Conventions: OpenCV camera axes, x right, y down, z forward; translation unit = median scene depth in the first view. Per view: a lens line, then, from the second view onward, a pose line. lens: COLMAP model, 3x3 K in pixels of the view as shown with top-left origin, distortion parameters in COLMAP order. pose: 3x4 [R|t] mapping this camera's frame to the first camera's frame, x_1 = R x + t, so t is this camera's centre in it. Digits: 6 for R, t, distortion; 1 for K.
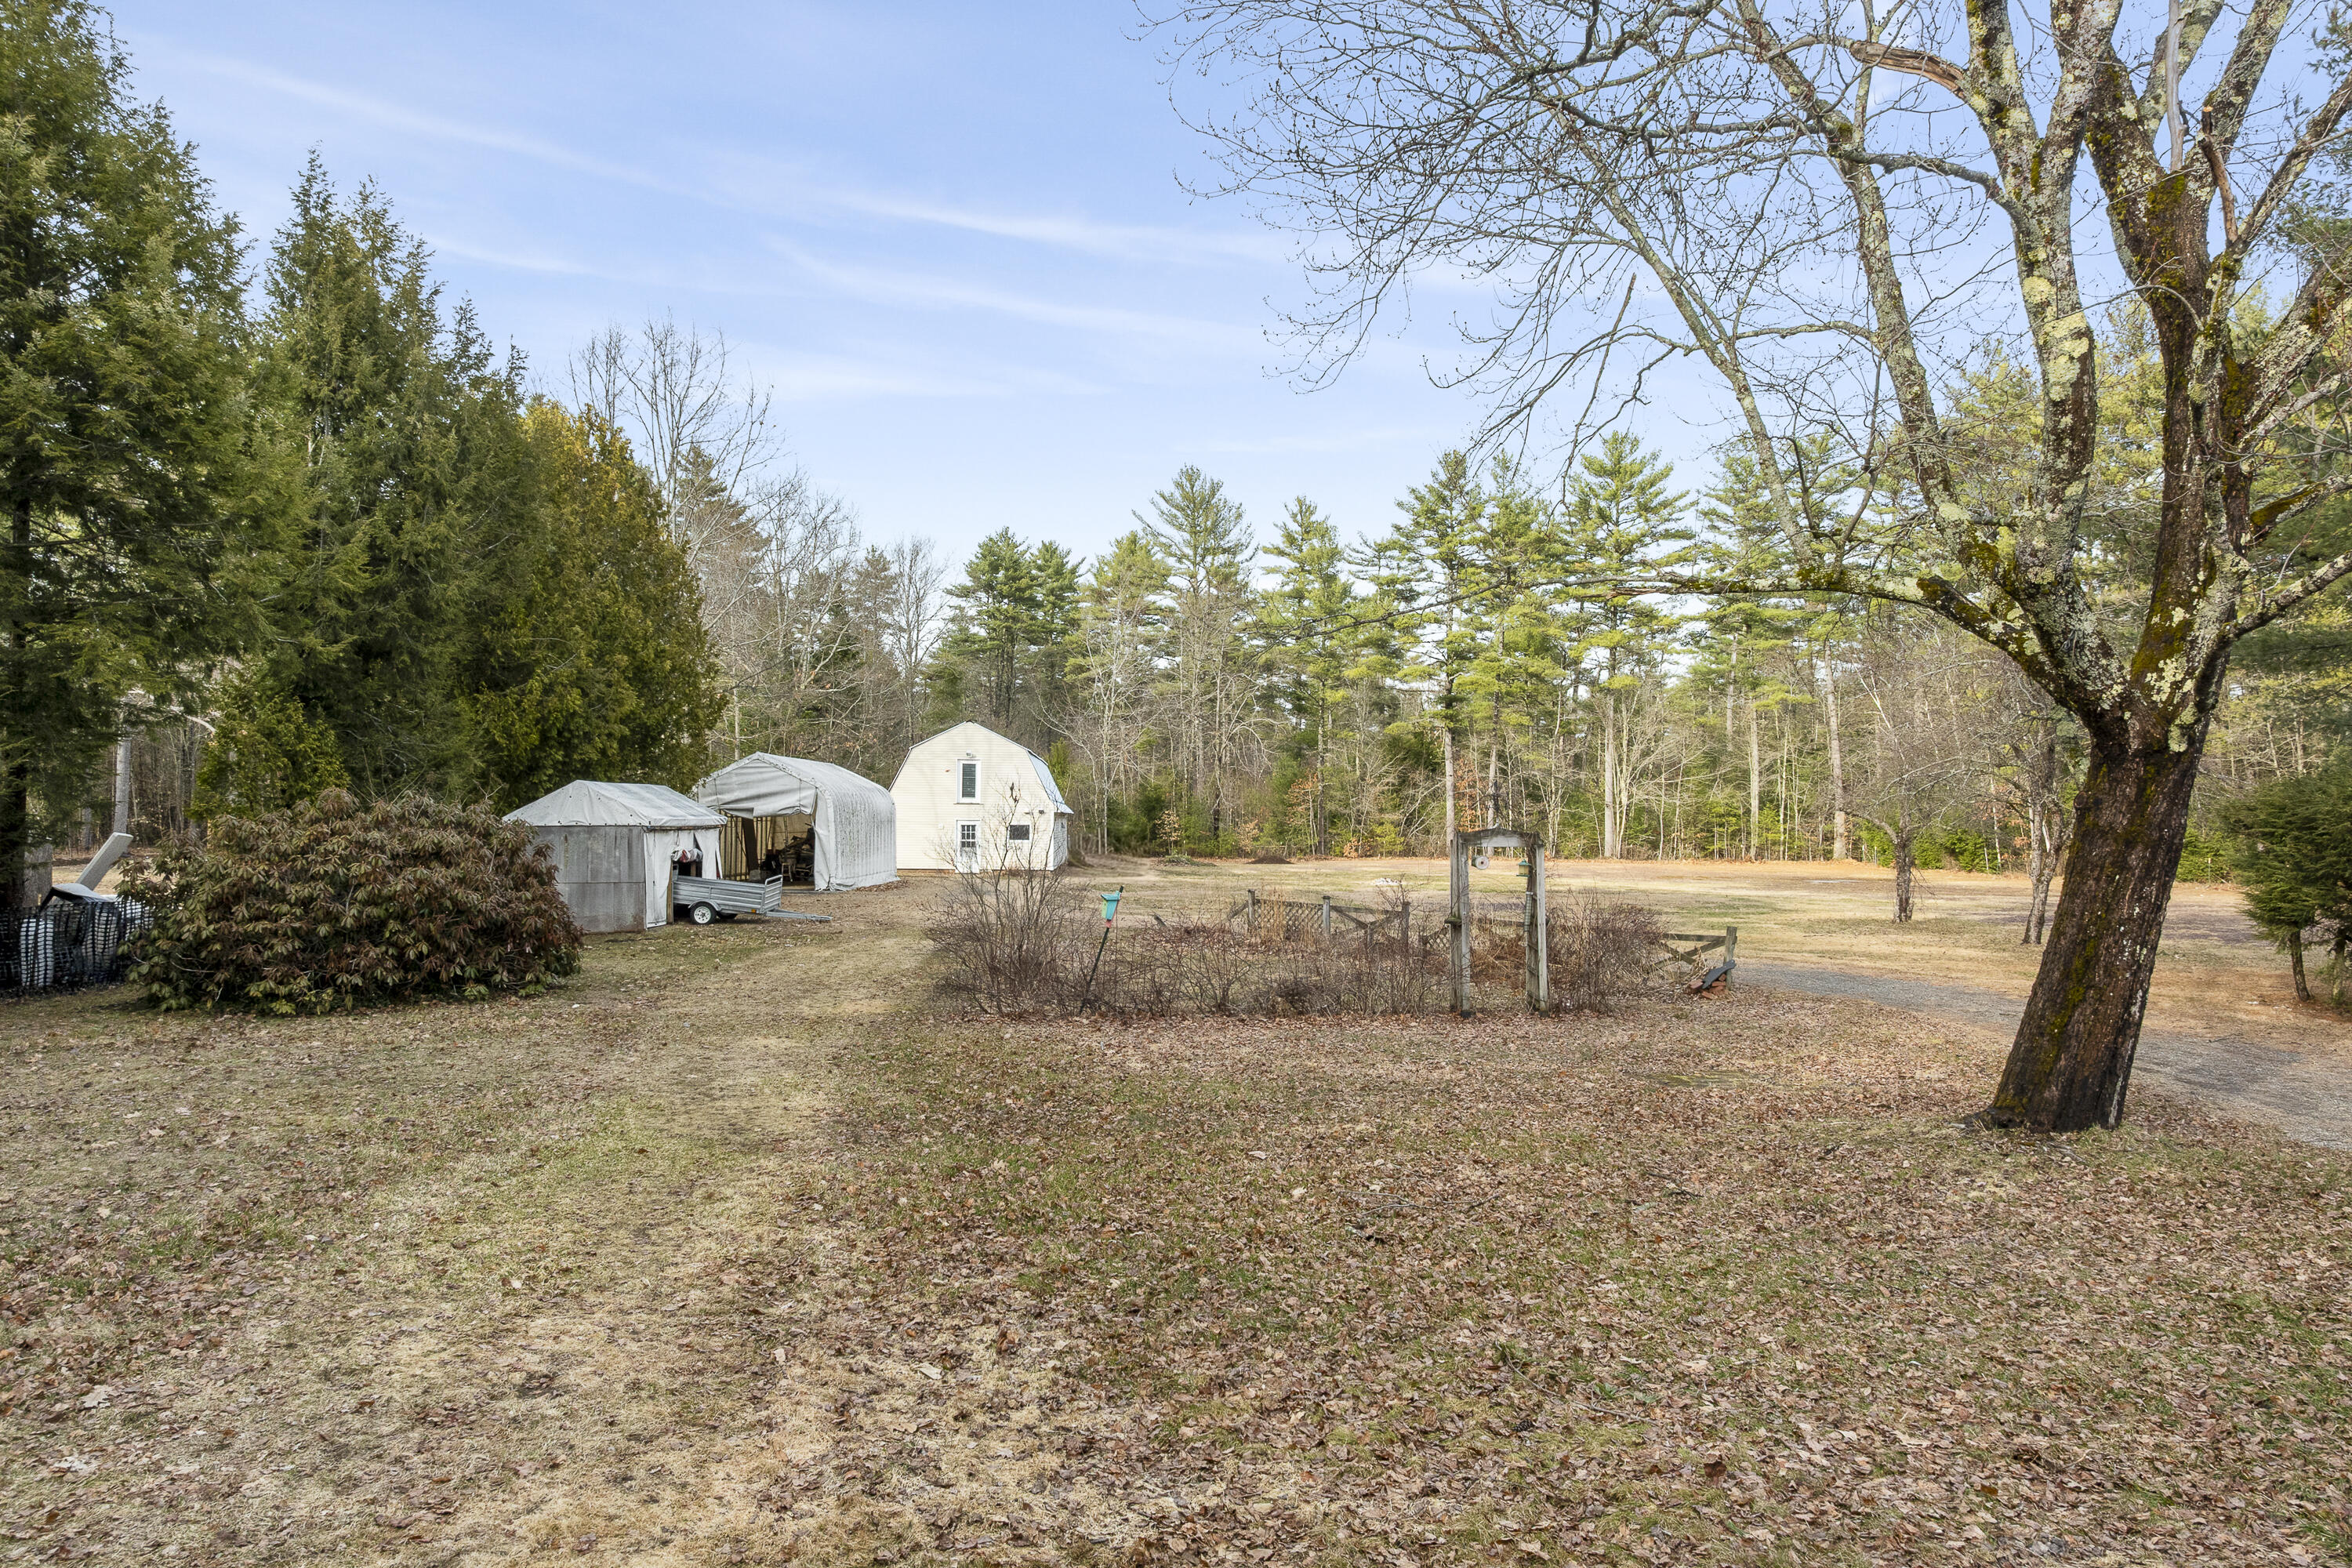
lens RADIAL K [[1655.1, 0, 1176.0], [0, 1655.1, 784.0], [0, 0, 1]] dist [-0.000131, 0.001817]
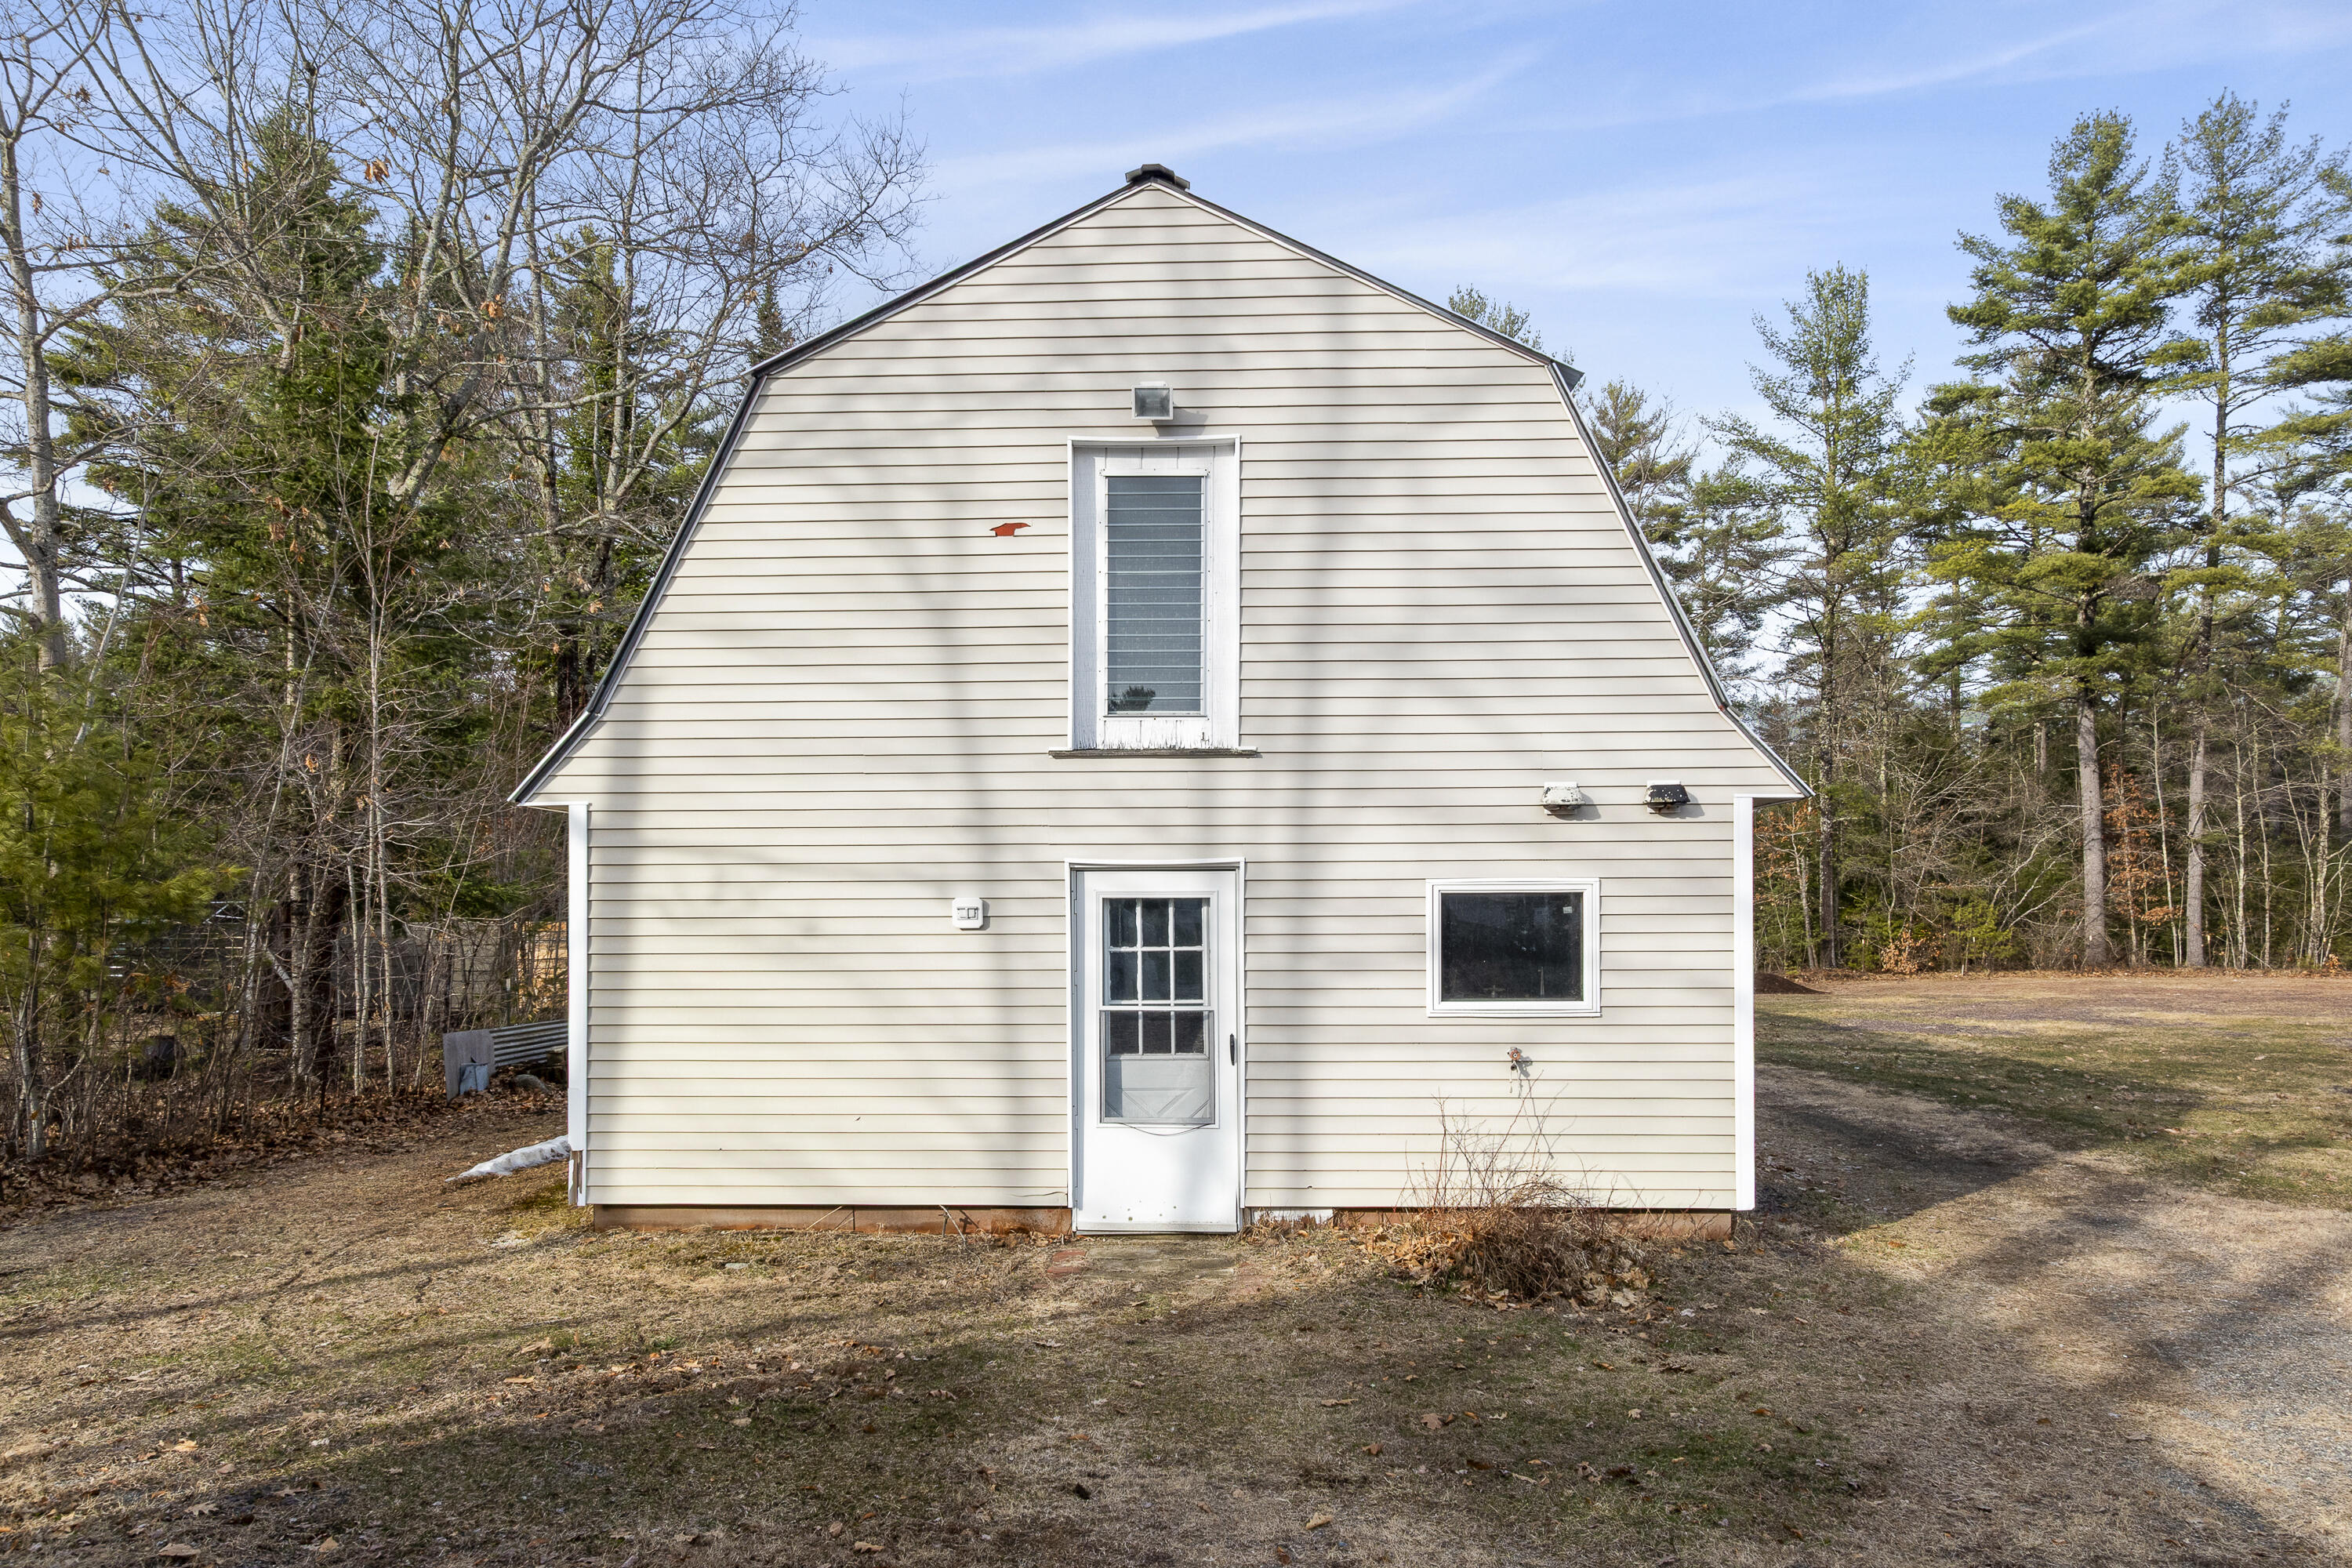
lens RADIAL K [[1654.9, 0, 1179.4], [0, 1654.9, 917.2], [0, 0, 1]] dist [0.000526, -0.001056]
pose [[0.997627, -0.013545, -0.067506, -0.115048], [0.015227, 0.999585, 0.024452, 0.022908], [0.067147, -0.025422, 0.997419, 0.859622]]
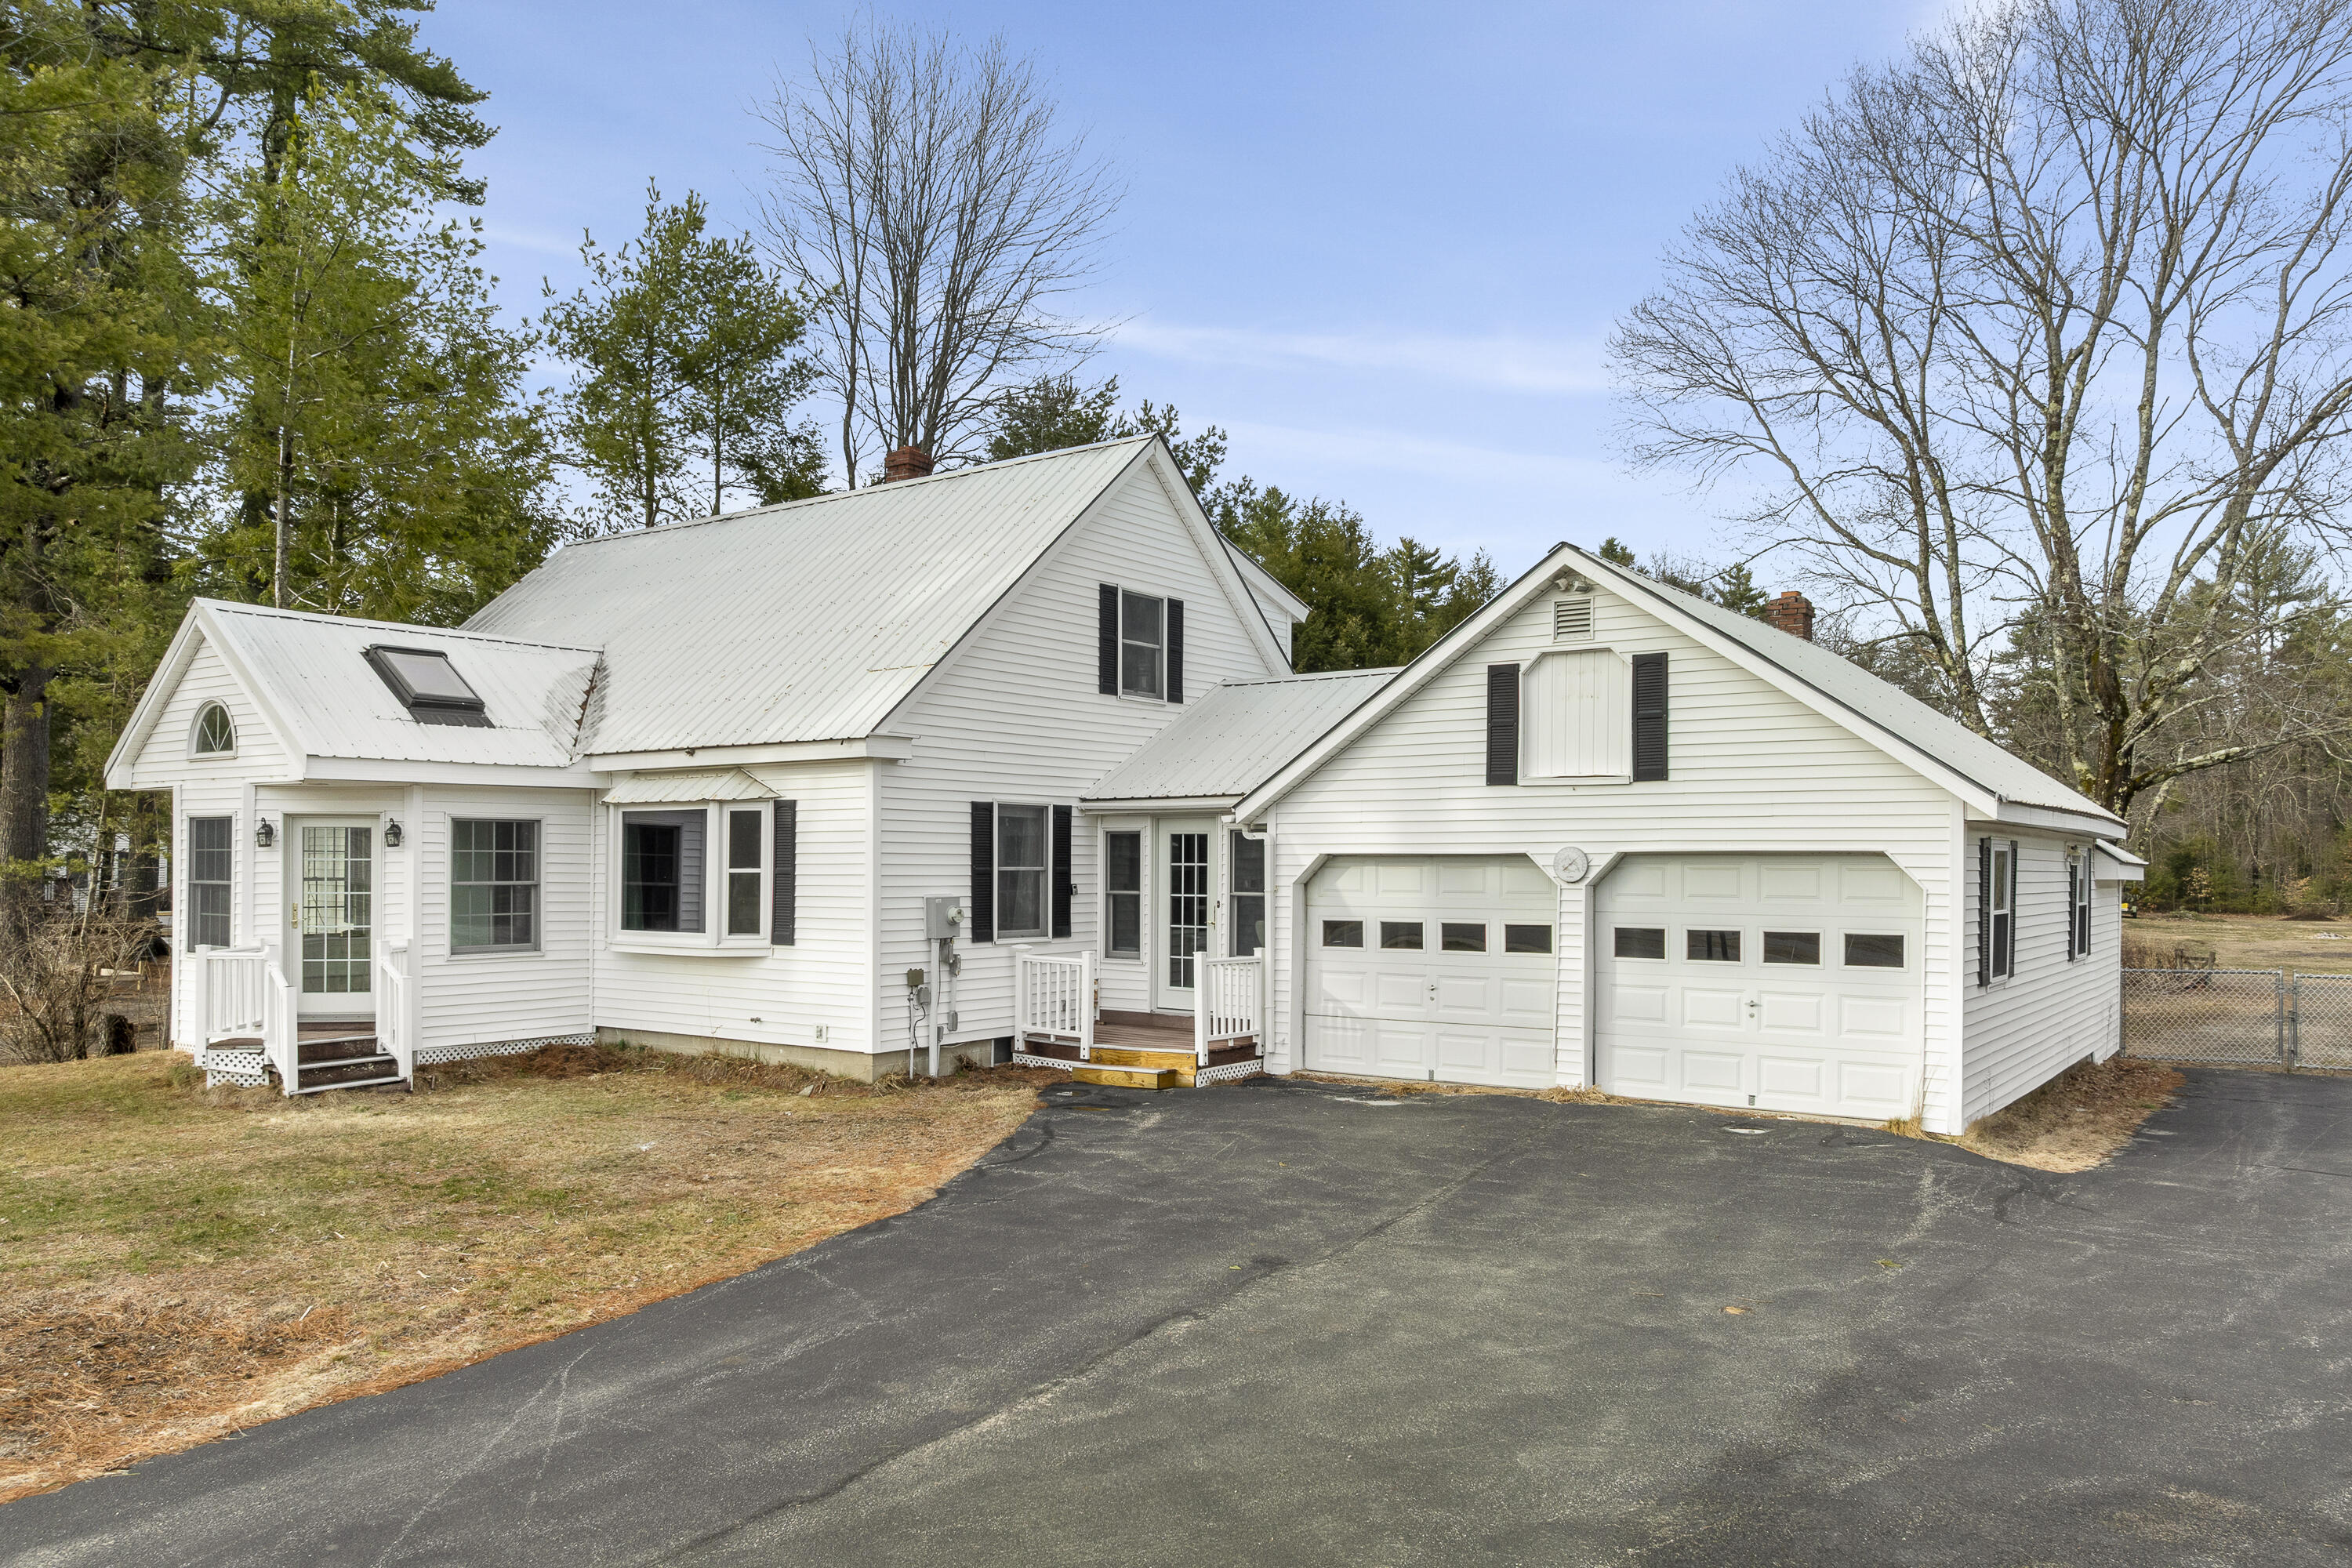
lens RADIAL K [[1631.4, 0, 1176.5], [0, 1631.4, 855.7], [0, 0, 1]] dist [-0.006794, -0.000432]
pose [[0.798647, -0.007773, -0.601749, 0.166165], [0.015606, 0.999848, 0.007796, -0.015841], [0.601597, -0.015618, 0.798647, -0.329323]]
